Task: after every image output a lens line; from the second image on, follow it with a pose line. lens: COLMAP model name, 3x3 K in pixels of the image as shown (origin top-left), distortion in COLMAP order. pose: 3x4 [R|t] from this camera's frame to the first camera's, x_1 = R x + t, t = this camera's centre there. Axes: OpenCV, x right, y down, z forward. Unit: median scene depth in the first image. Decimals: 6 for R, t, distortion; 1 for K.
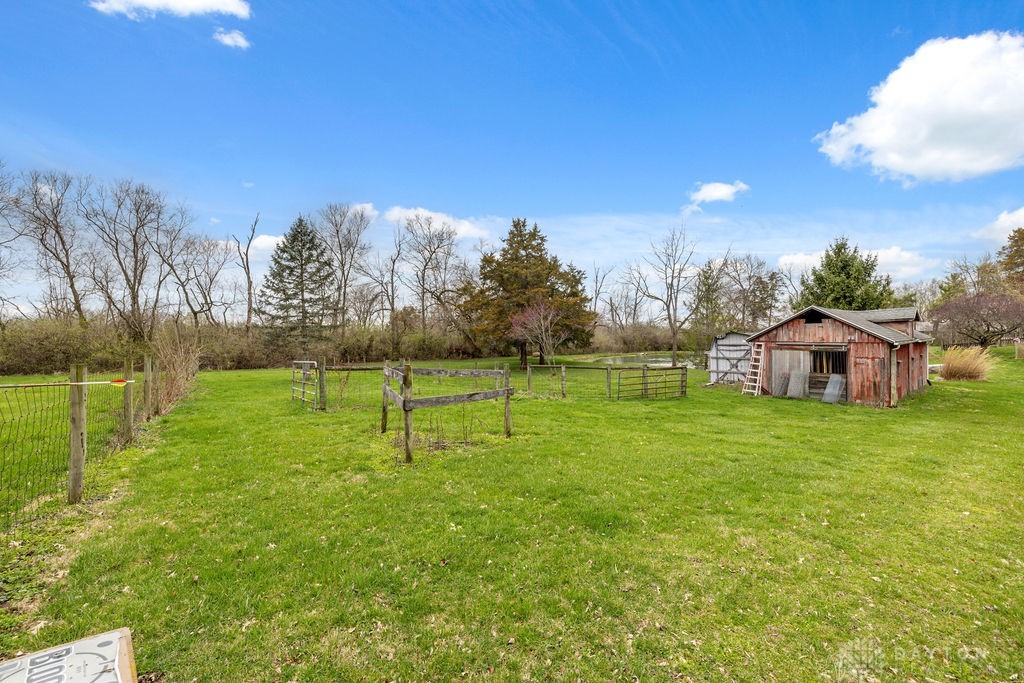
lens RADIAL K [[429.4, 0, 509.5], [0, 429.4, 338.8], [0, 0, 1]] dist [-0.002881, 0.001359]
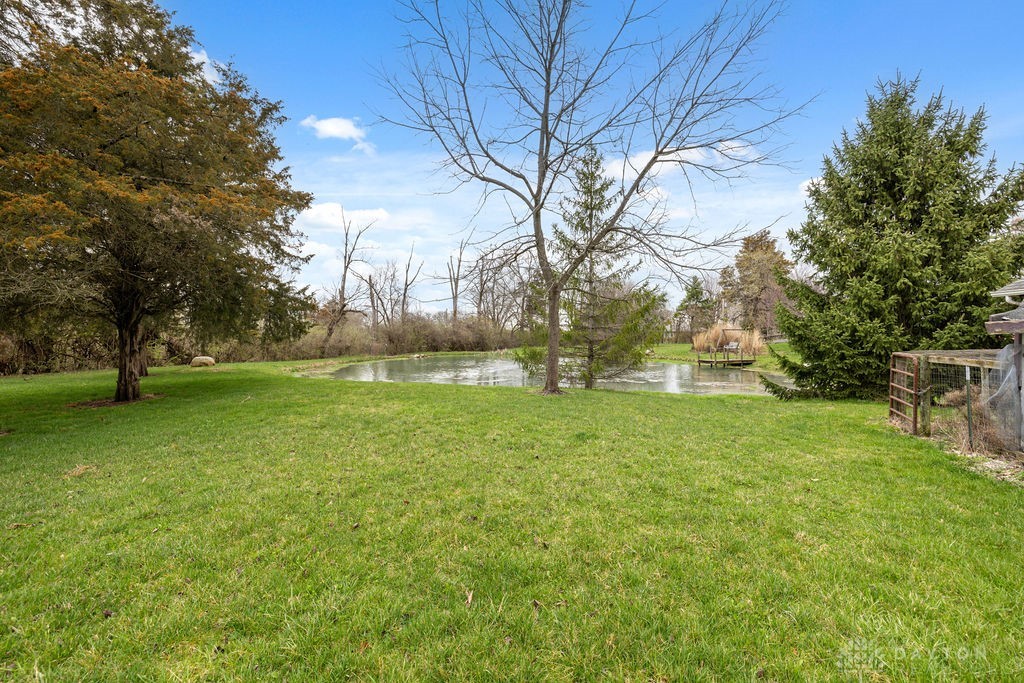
lens RADIAL K [[429.4, 0, 508.5], [0, 429.4, 336.7], [0, 0, 1]] dist [-0.002881, 0.001359]
pose [[0.858831, 0.003777, 0.512246, 0.080928], [0.003074, 0.999917, -0.012526, 0.012570], [-0.512251, 0.012332, 0.858747, 0.322247]]
